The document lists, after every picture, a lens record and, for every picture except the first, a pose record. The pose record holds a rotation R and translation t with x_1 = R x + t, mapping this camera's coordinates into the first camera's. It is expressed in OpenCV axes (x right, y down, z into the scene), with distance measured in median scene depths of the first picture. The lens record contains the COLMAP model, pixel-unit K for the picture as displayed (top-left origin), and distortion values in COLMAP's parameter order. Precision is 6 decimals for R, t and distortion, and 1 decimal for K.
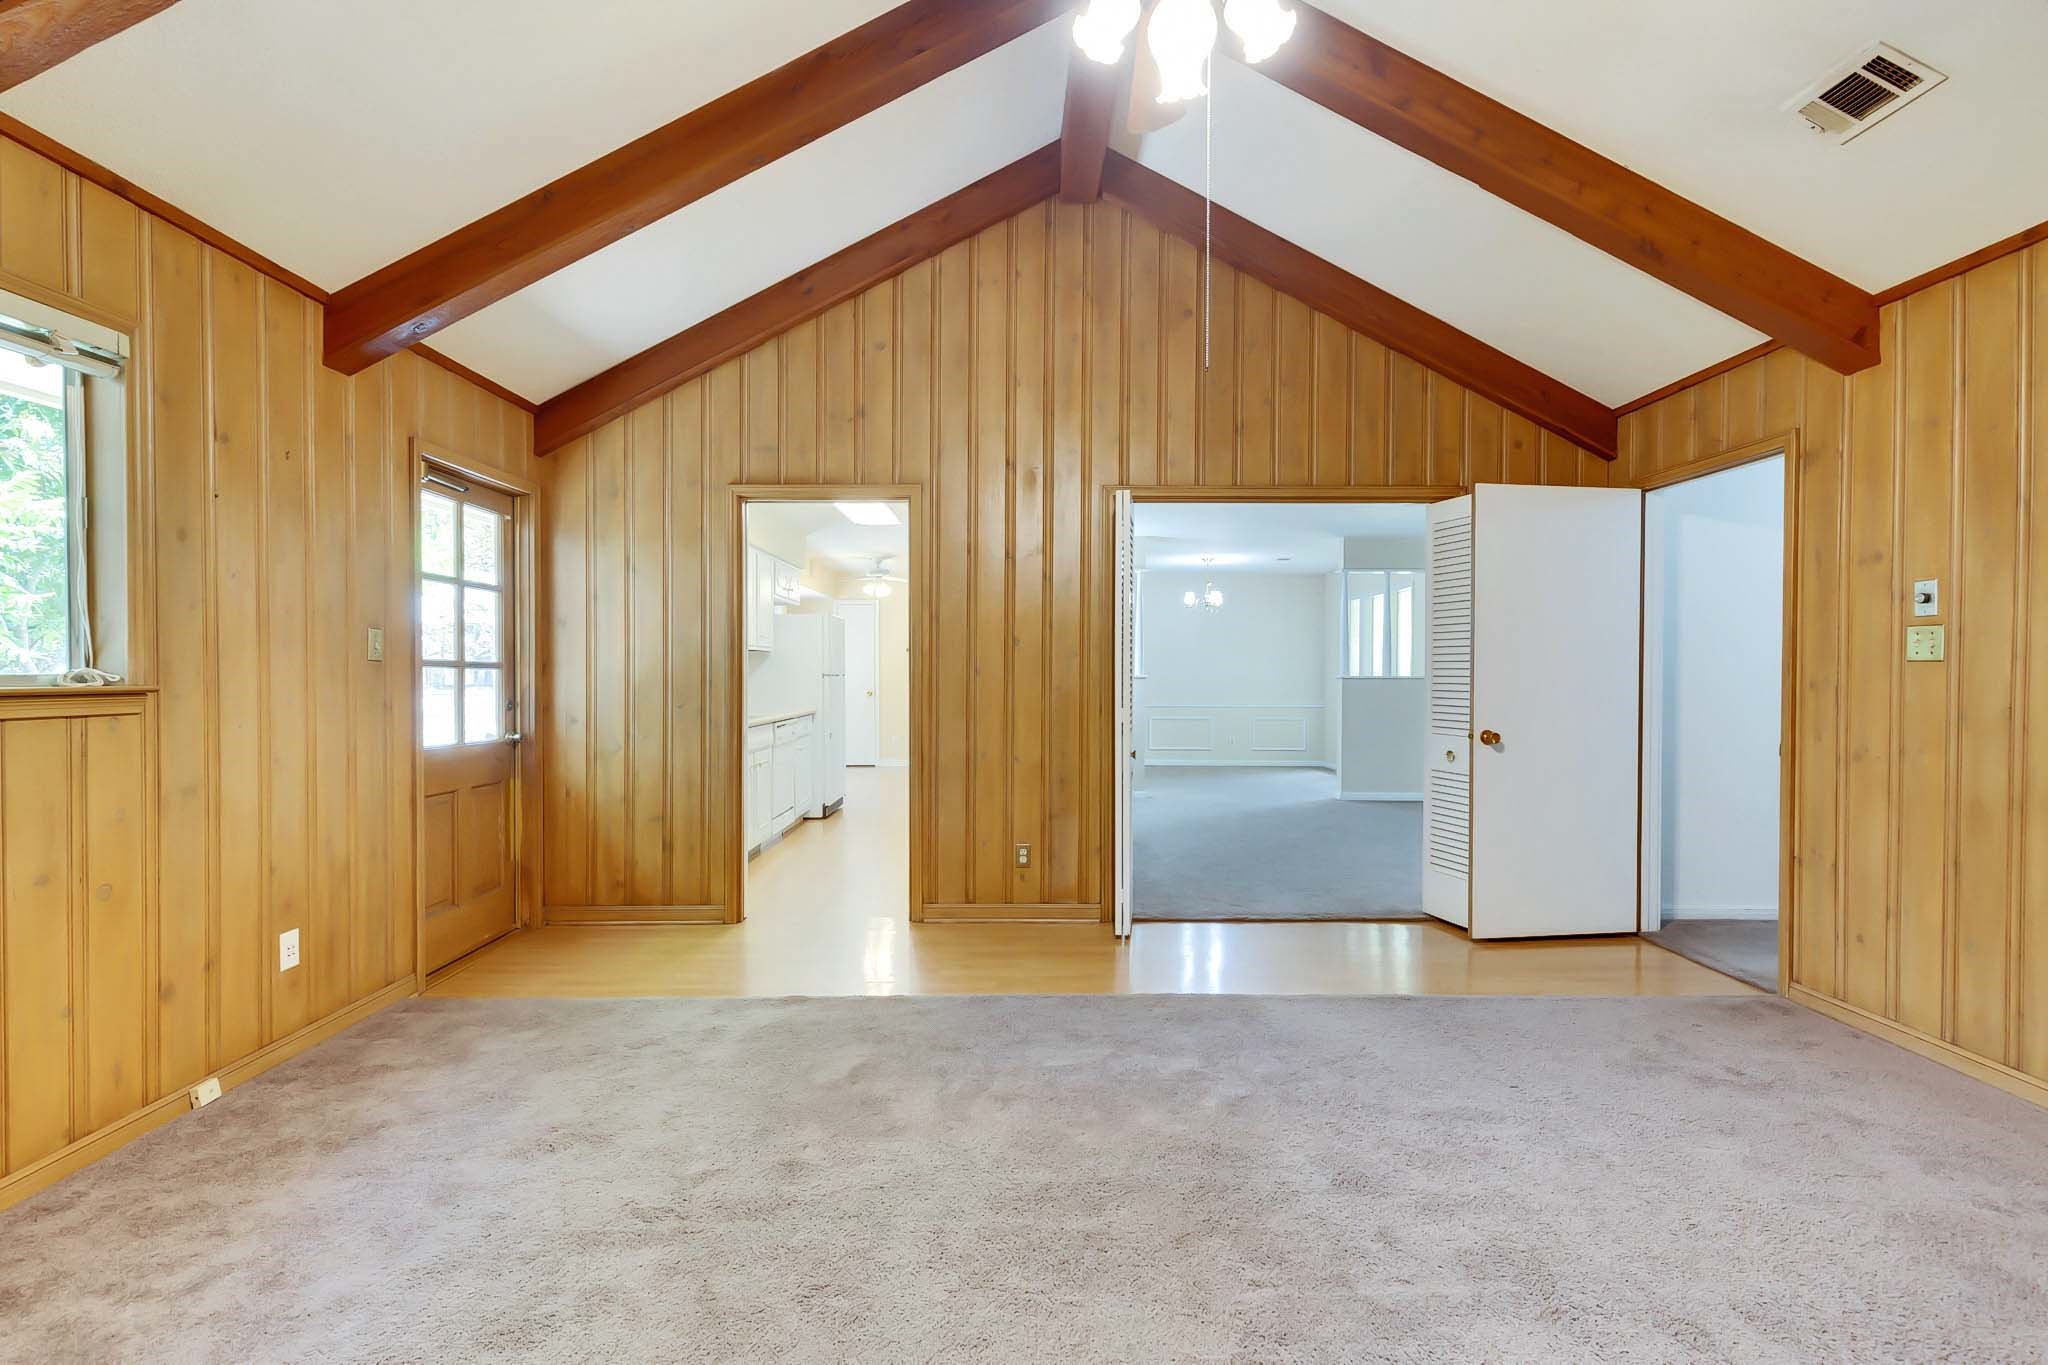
lens RADIAL K [[928.2, 0, 1024.9], [0, 928.2, 677.0], [0, 0, 1]] dist [0.004266, -0.000558]
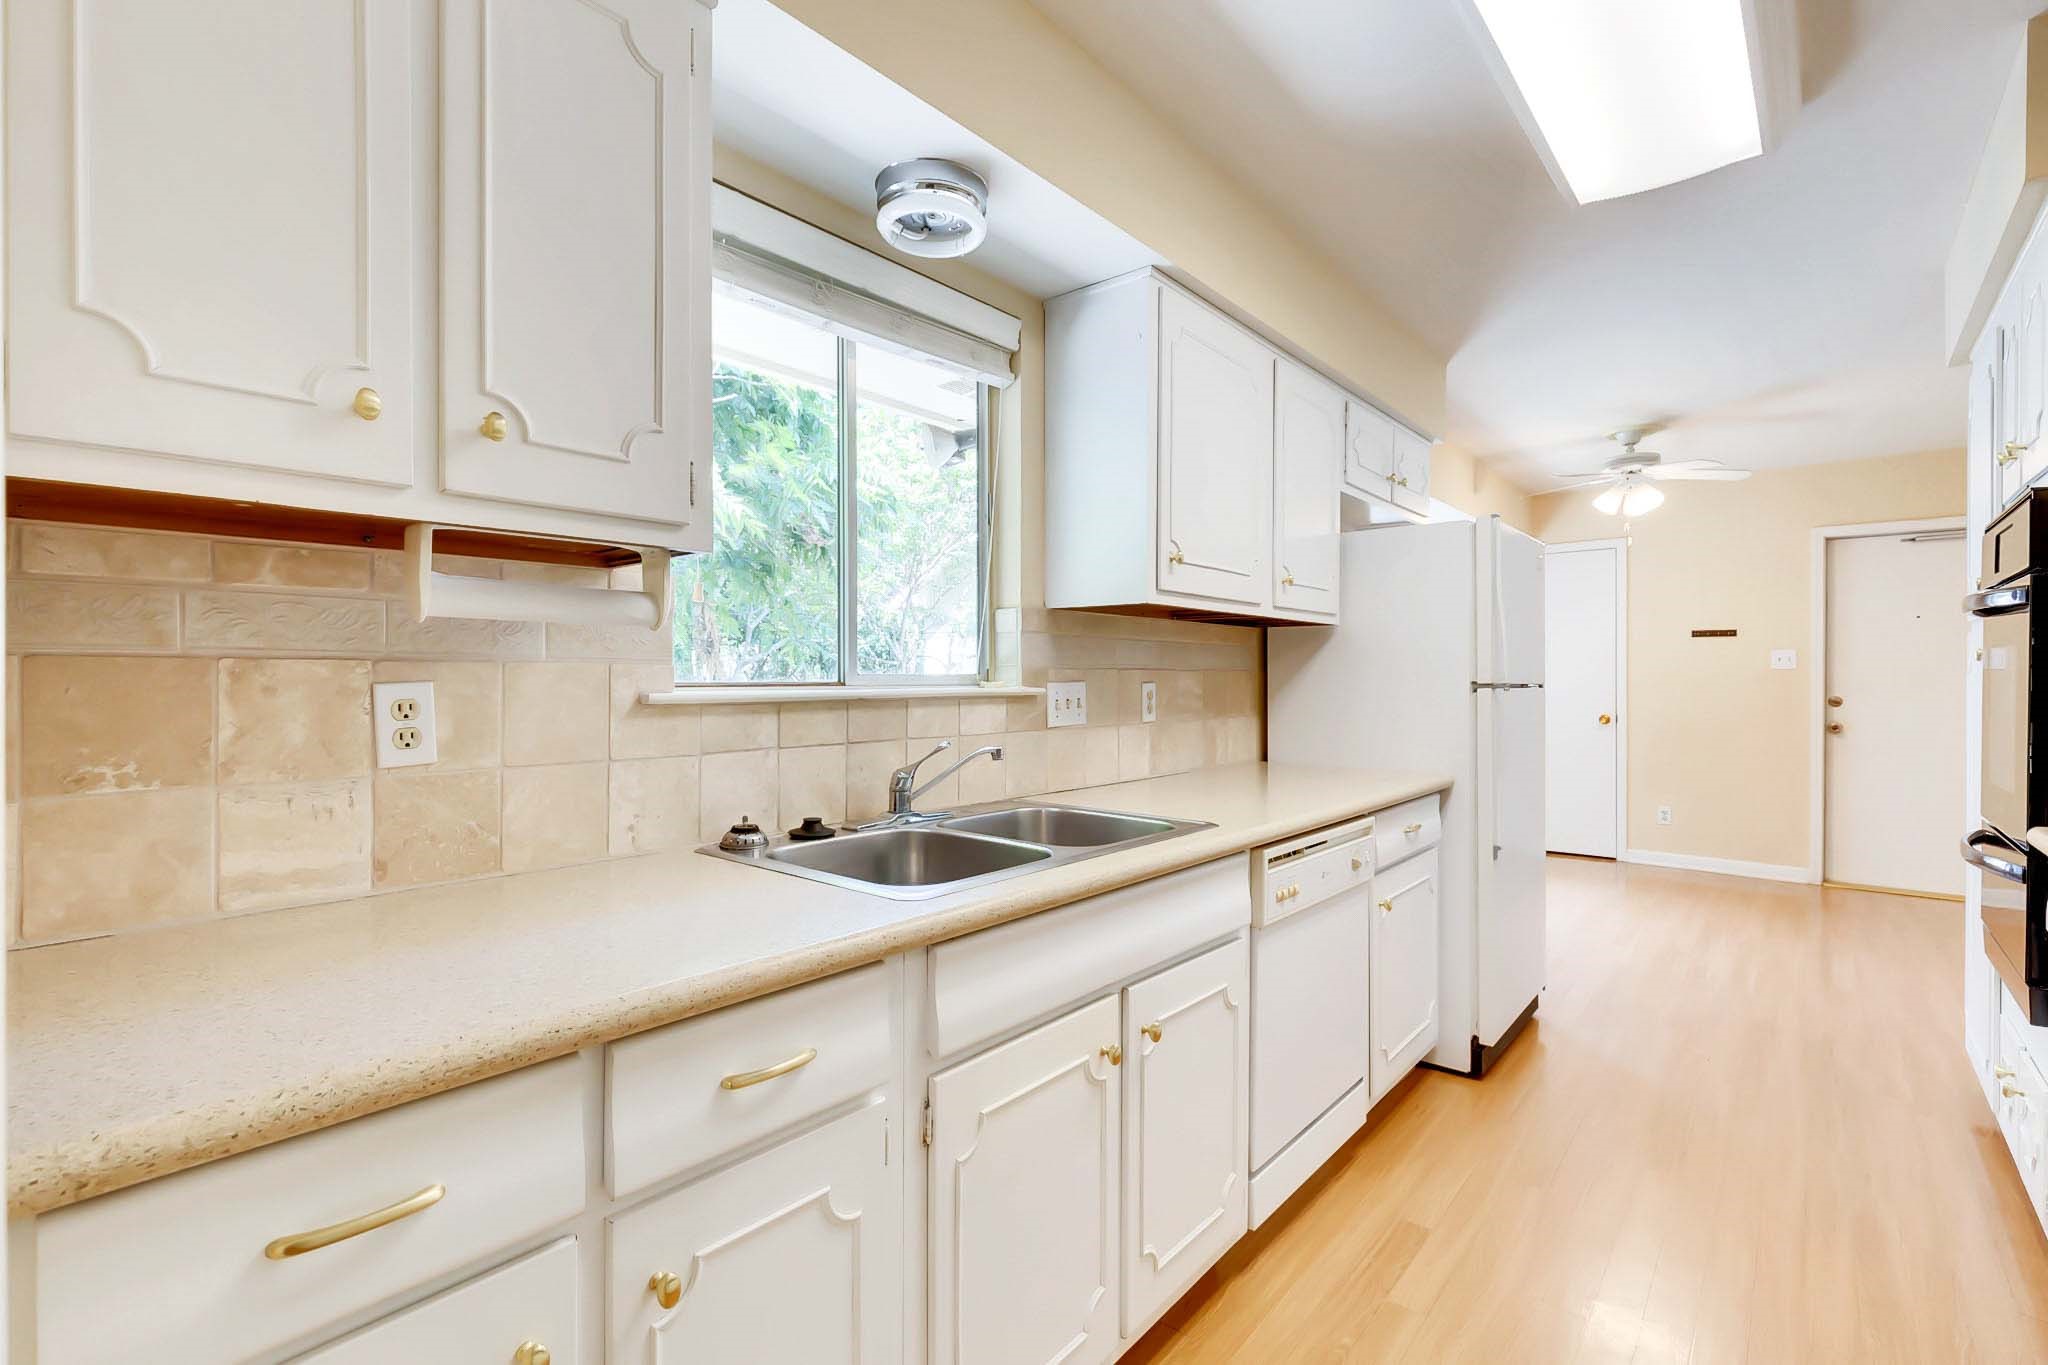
lens RADIAL K [[928.2, 0, 1024.9], [0, 928.2, 677.0], [0, 0, 1]] dist [0.004266, -0.000558]
pose [[0.757630, 0.005111, -0.652664, -0.112476], [-0.008565, 0.999961, -0.002111, -0.003011], [0.652628, 0.007189, 0.757644, 0.605322]]
